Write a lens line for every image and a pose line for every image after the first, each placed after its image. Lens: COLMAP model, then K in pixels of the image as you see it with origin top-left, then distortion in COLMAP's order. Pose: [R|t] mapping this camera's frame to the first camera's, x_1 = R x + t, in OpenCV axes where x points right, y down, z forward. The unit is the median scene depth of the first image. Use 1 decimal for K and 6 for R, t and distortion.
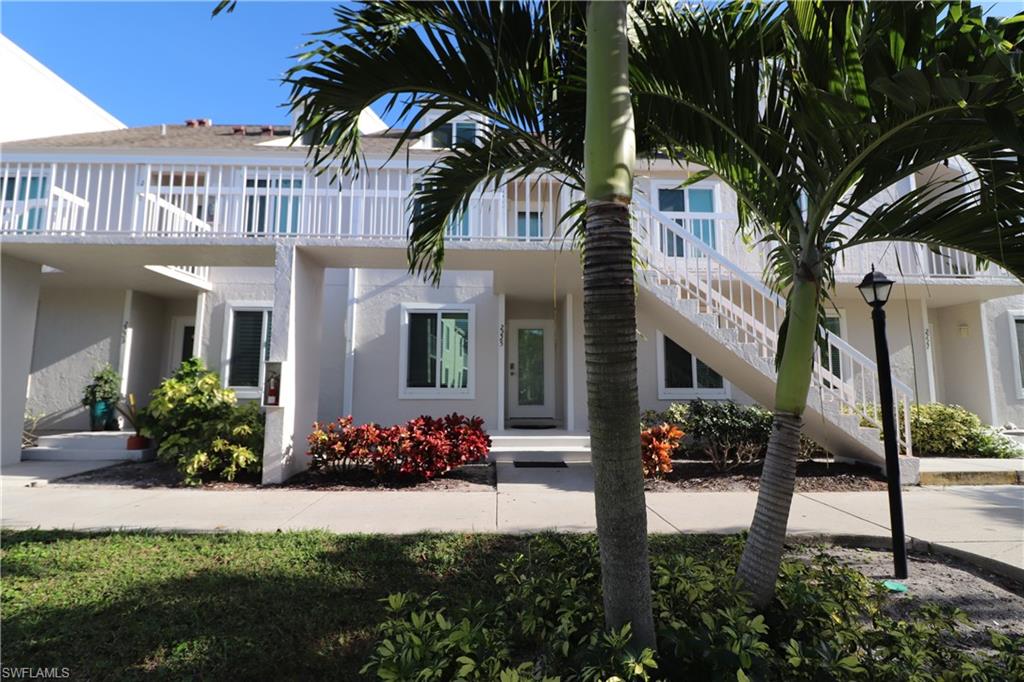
lens RADIAL K [[473.7, 0, 510.8], [0, 473.7, 335.6], [0, 0, 1]] dist [-0.005851, -0.011653]
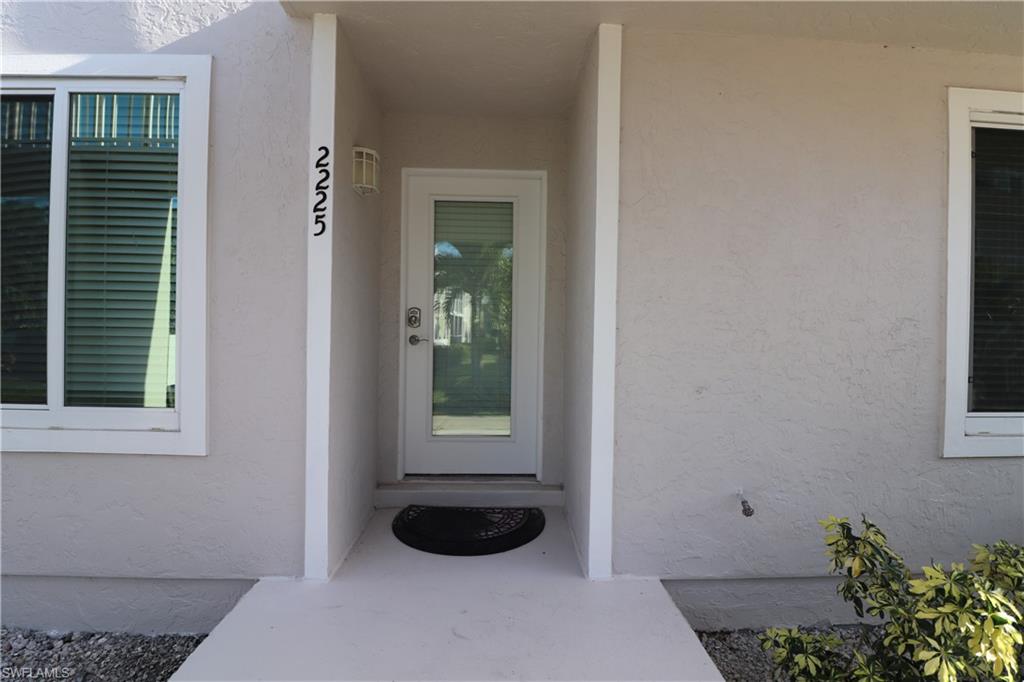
lens RADIAL K [[473.7, 0, 510.8], [0, 473.7, 335.6], [0, 0, 1]] dist [-0.005851, -0.011653]
pose [[0.999915, 0.012893, 0.002157, 0.068118], [-0.013056, 0.993218, 0.115532, 0.038505], [-0.000653, -0.115550, 0.993301, 0.671000]]
